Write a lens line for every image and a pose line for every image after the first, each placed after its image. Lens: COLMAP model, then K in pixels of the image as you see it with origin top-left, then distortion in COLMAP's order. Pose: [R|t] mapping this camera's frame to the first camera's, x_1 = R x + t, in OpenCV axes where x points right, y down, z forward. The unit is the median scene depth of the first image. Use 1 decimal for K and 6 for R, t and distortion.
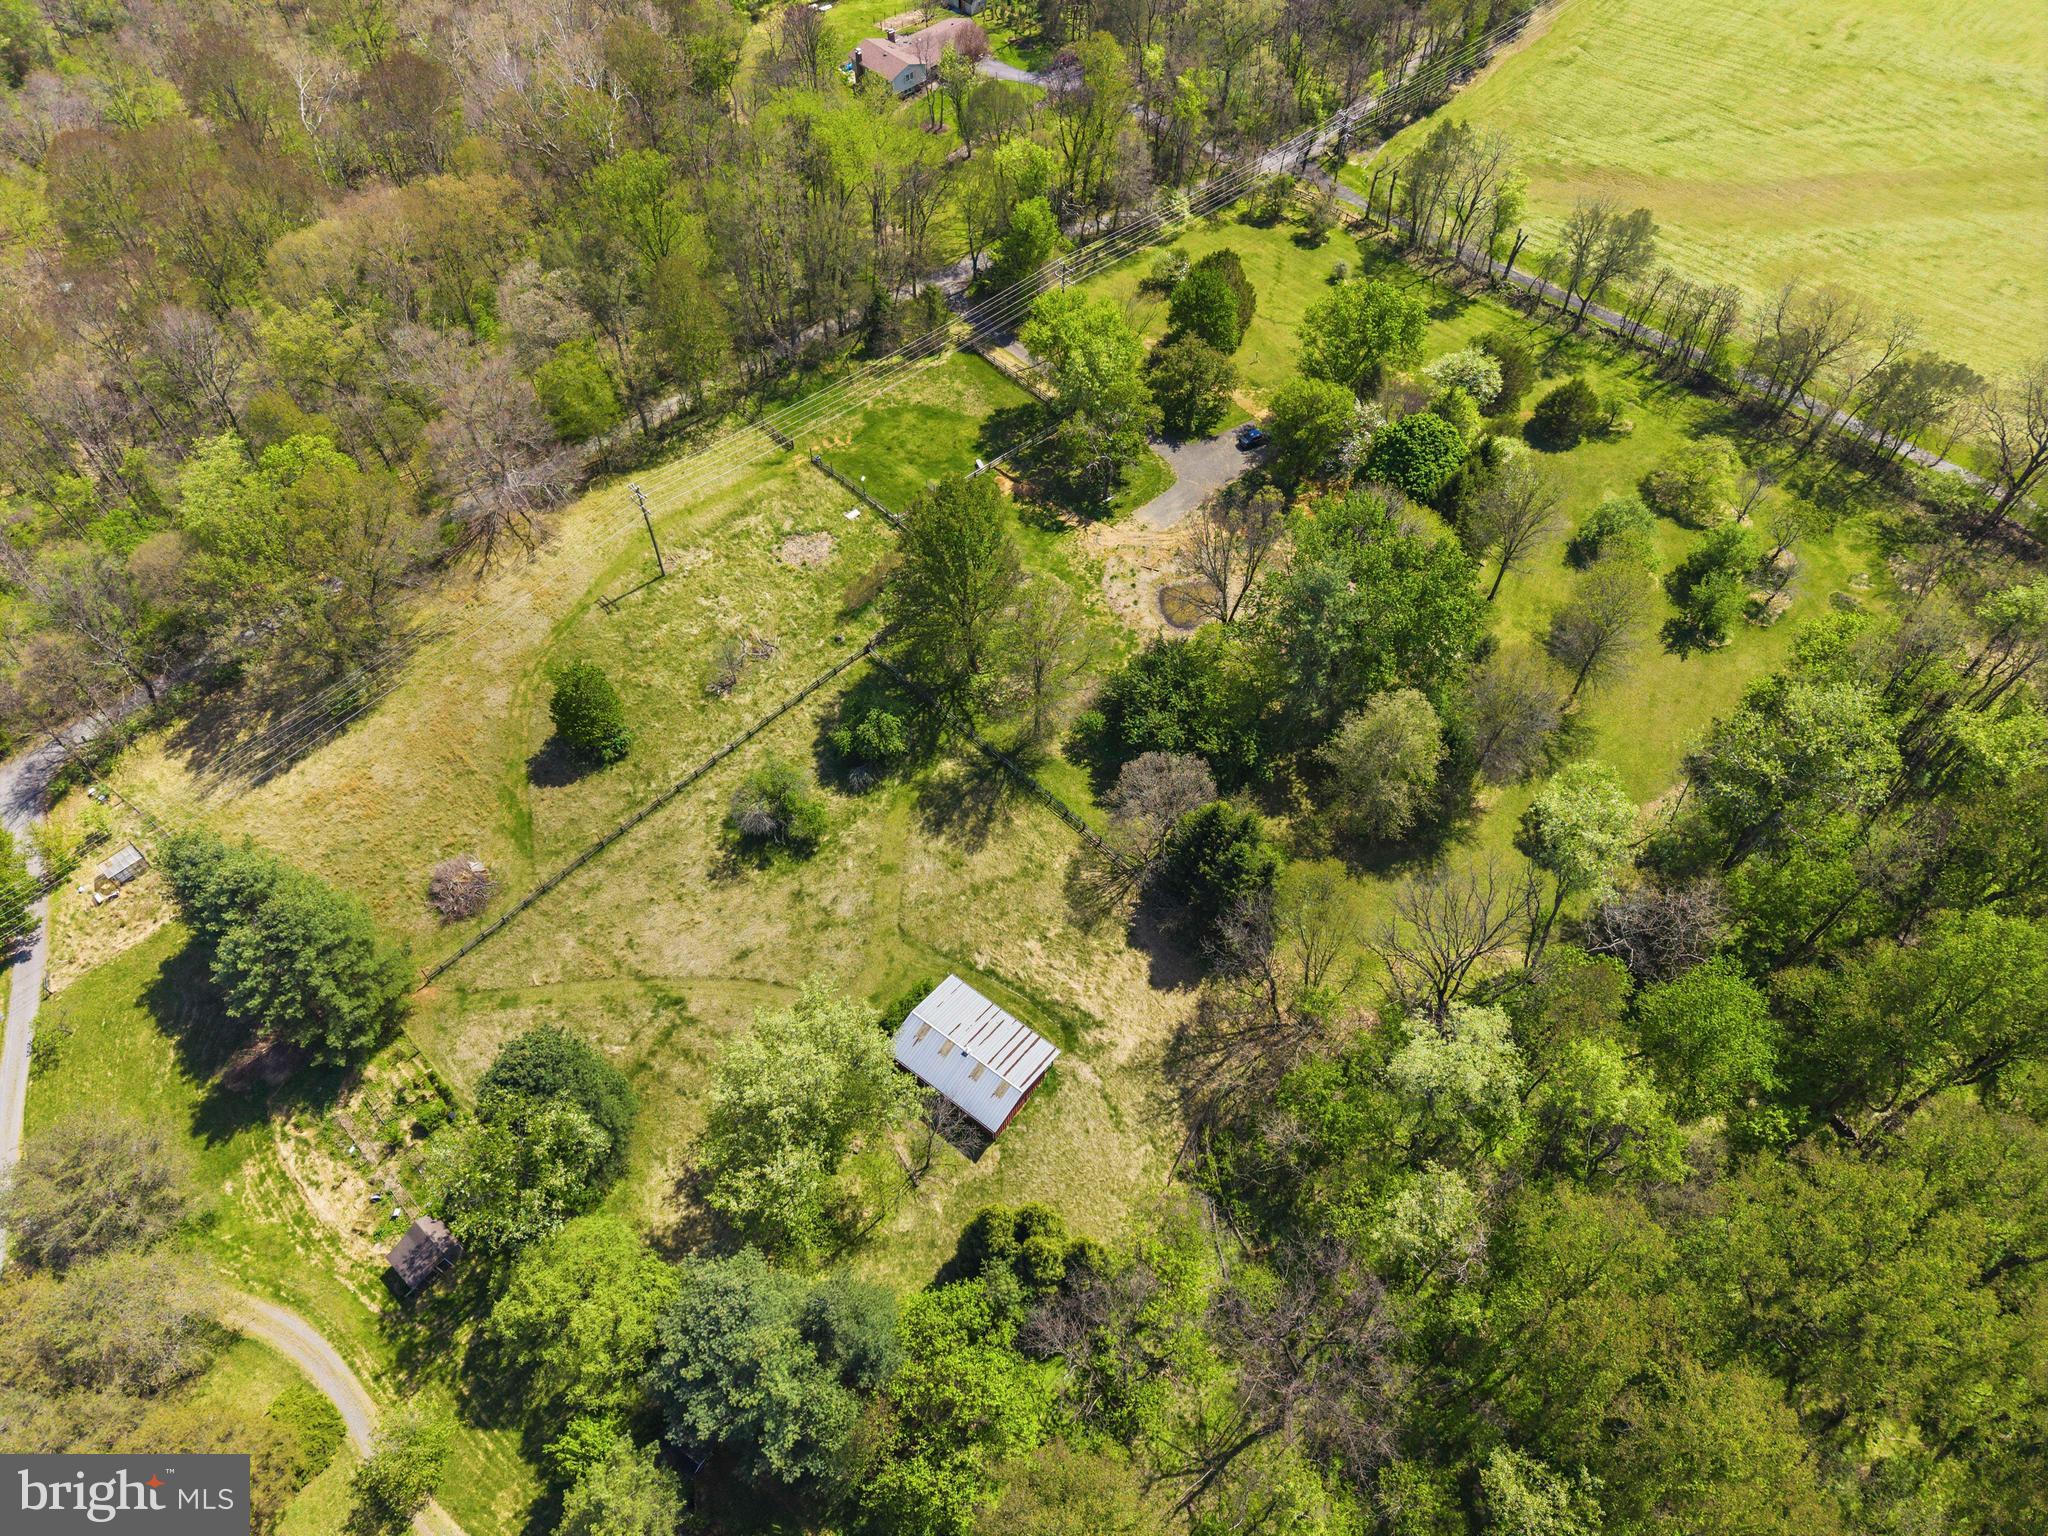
lens RADIAL K [[1374.0, 0, 1037.0], [0, 1374.0, 760.9], [0, 0, 1]] dist [0.034800, -0.023671]
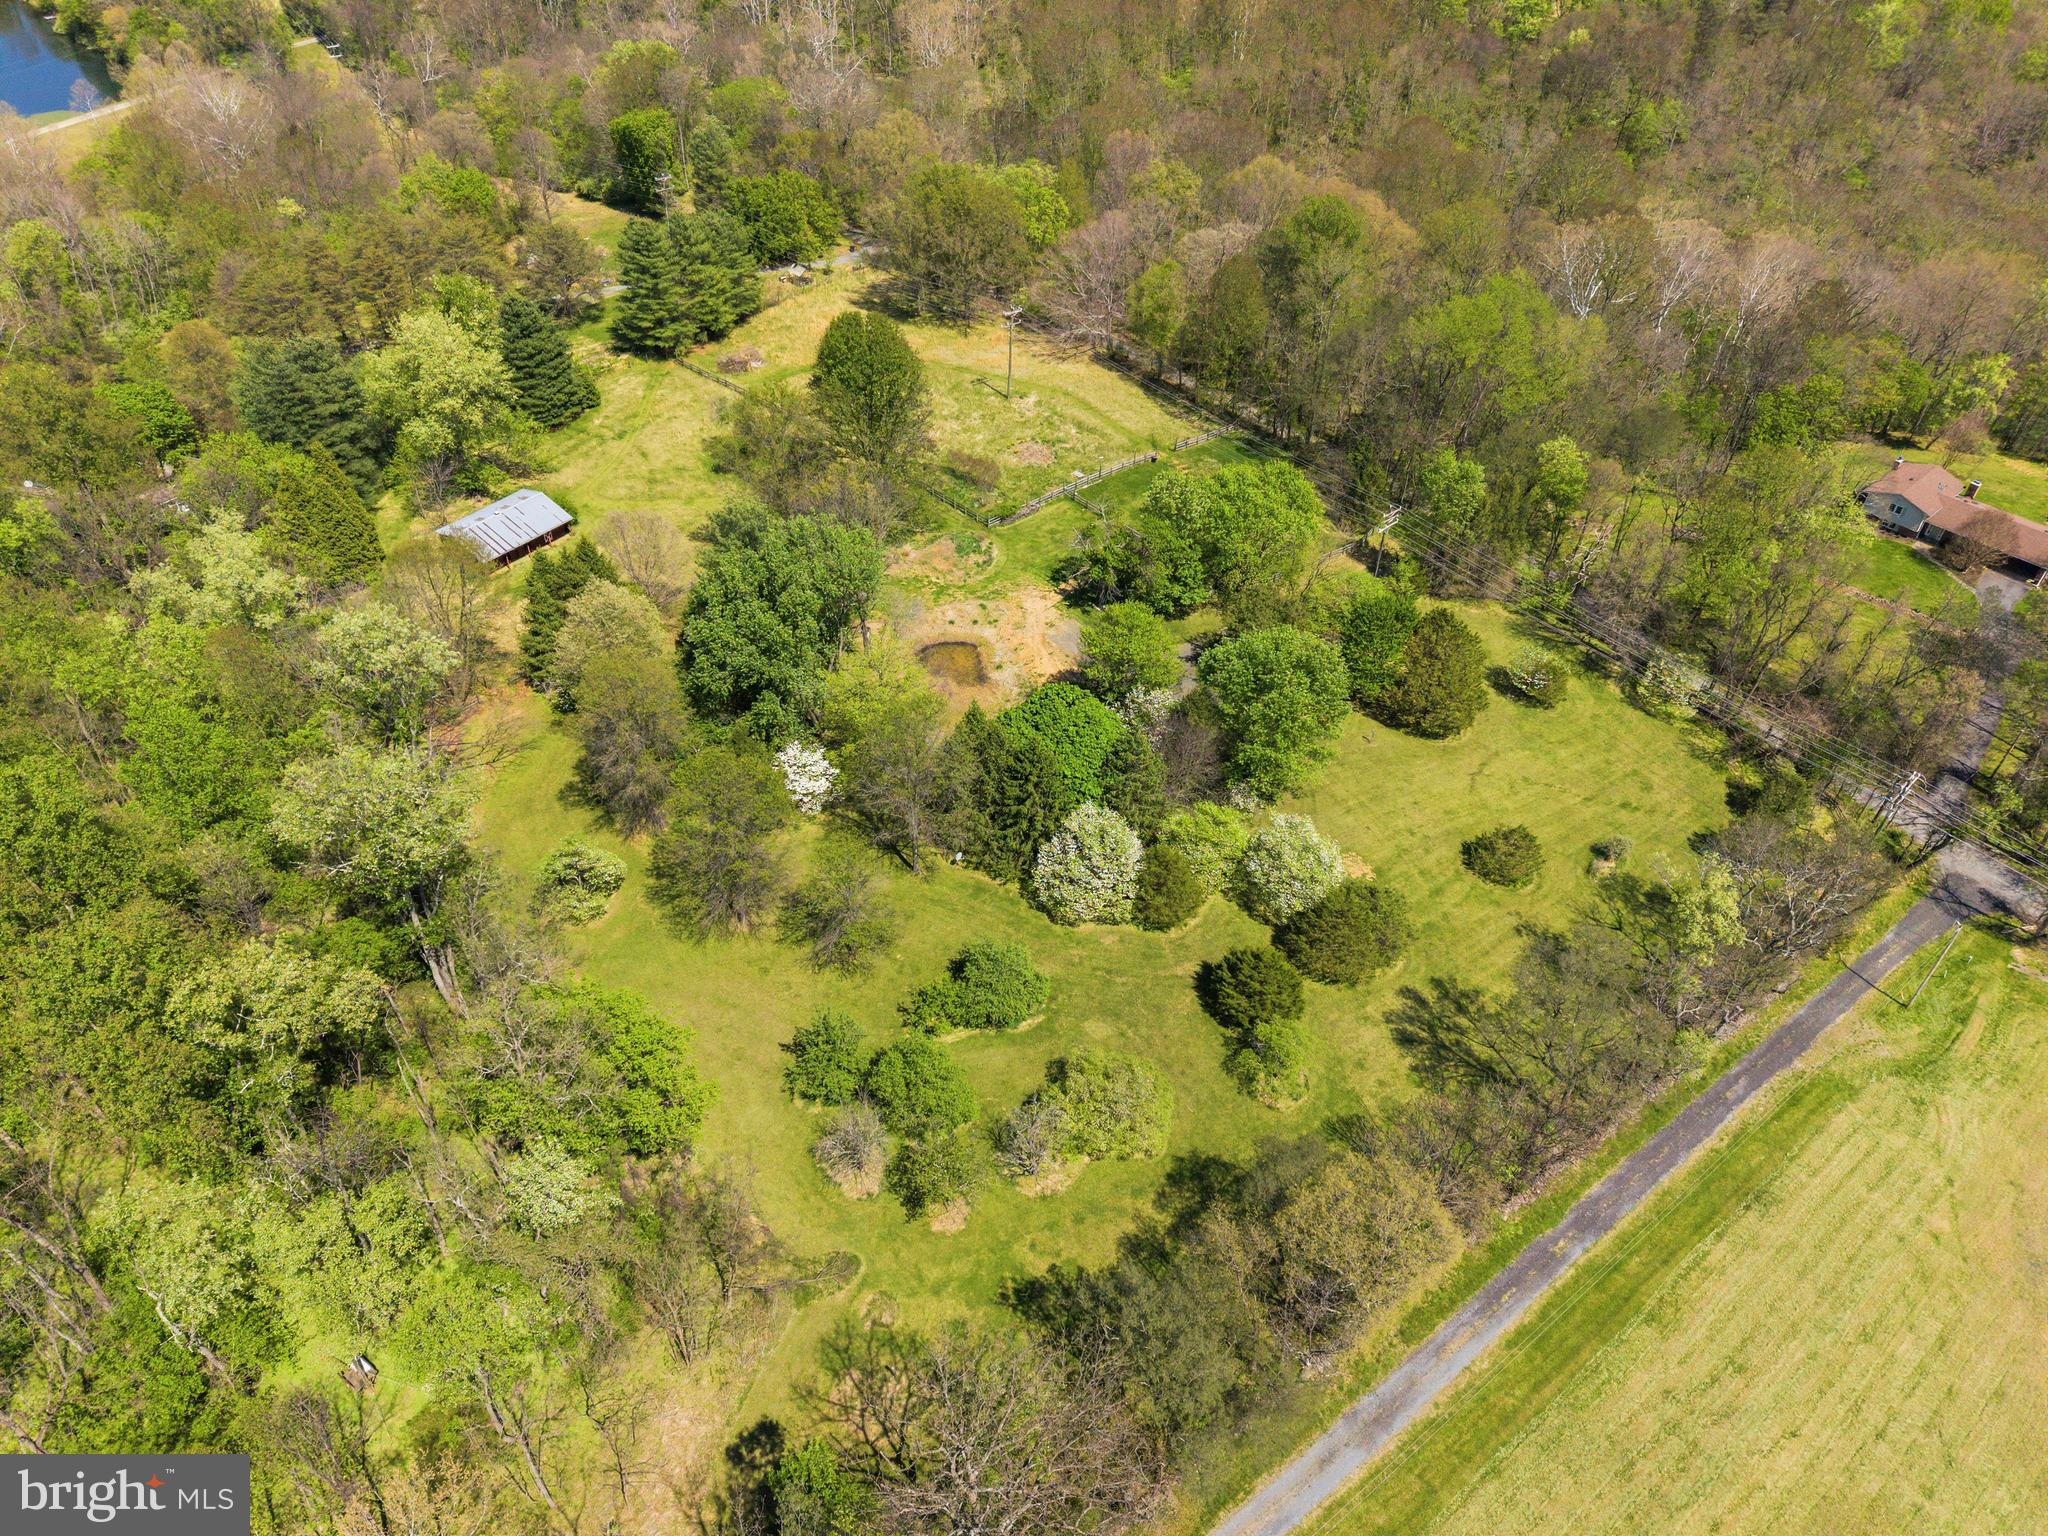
lens RADIAL K [[1374.0, 0, 1017.0], [0, 1374.0, 770.5], [0, 0, 1]] dist [0.034800, -0.023671]
pose [[-0.027089, 0.665591, -0.745825, 0.906881], [-0.814150, 0.418223, 0.402802, -0.524834], [0.580022, 0.618125, 0.530562, 0.603073]]
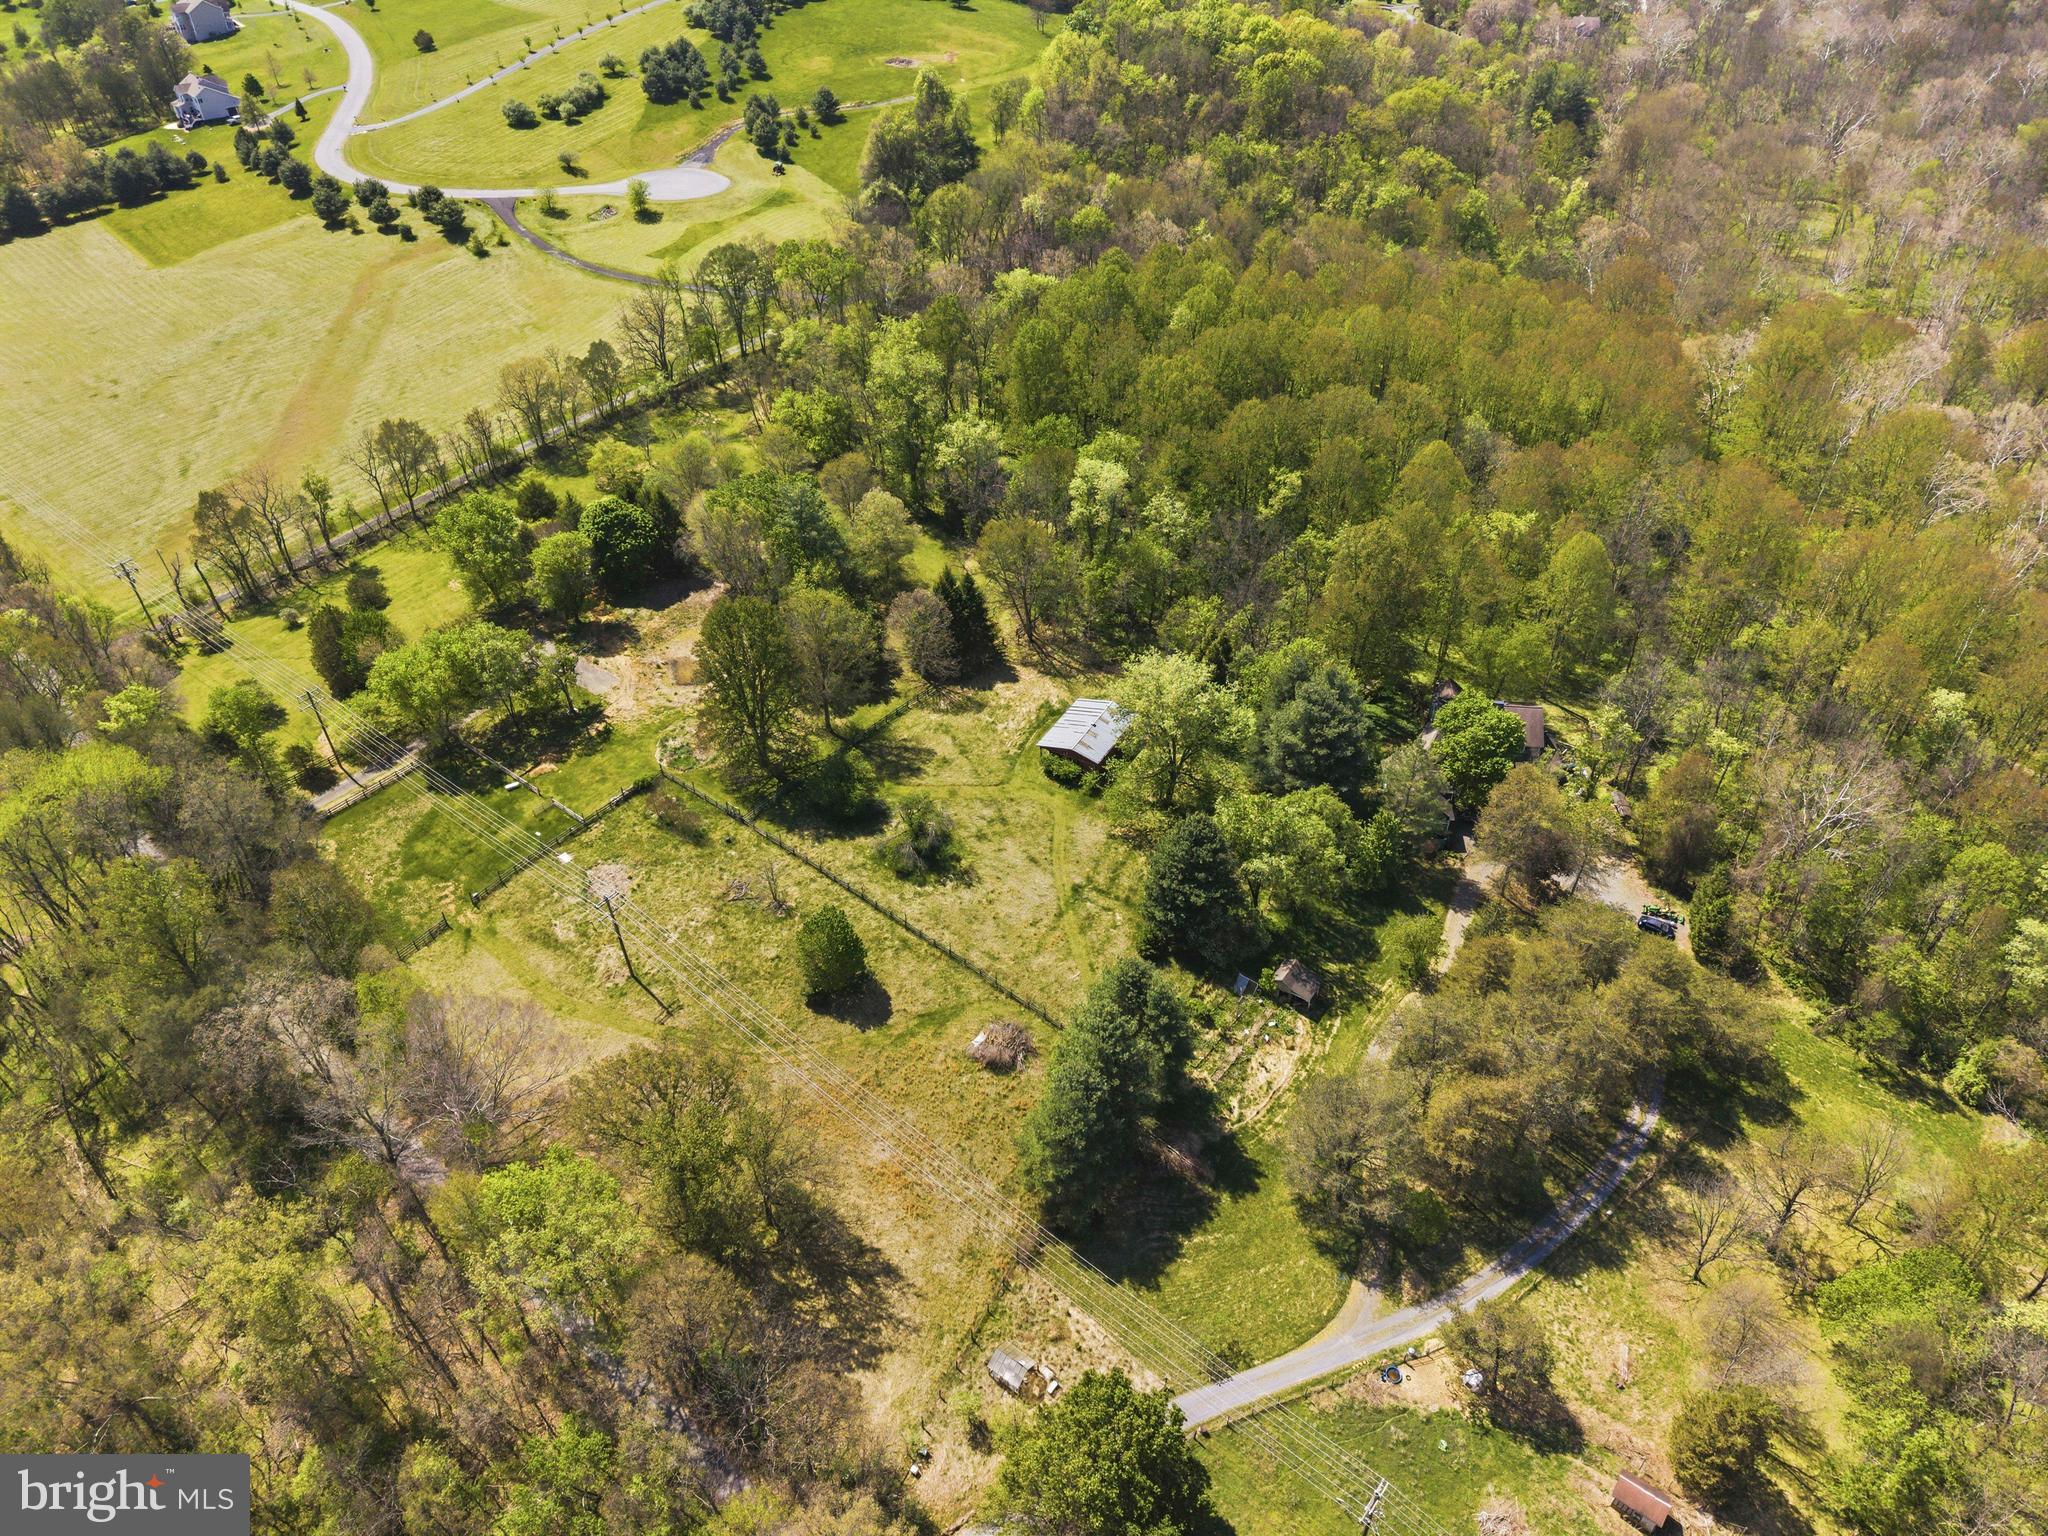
lens RADIAL K [[1374.0, 0, 1023.8], [0, 1374.0, 762.8], [0, 0, 1]] dist [0.034800, -0.023671]
pose [[-0.138120, -0.617894, 0.774034, -1.040942], [0.805402, 0.384767, 0.450868, -0.438774], [-0.576412, 0.685683, 0.444509, 0.319774]]
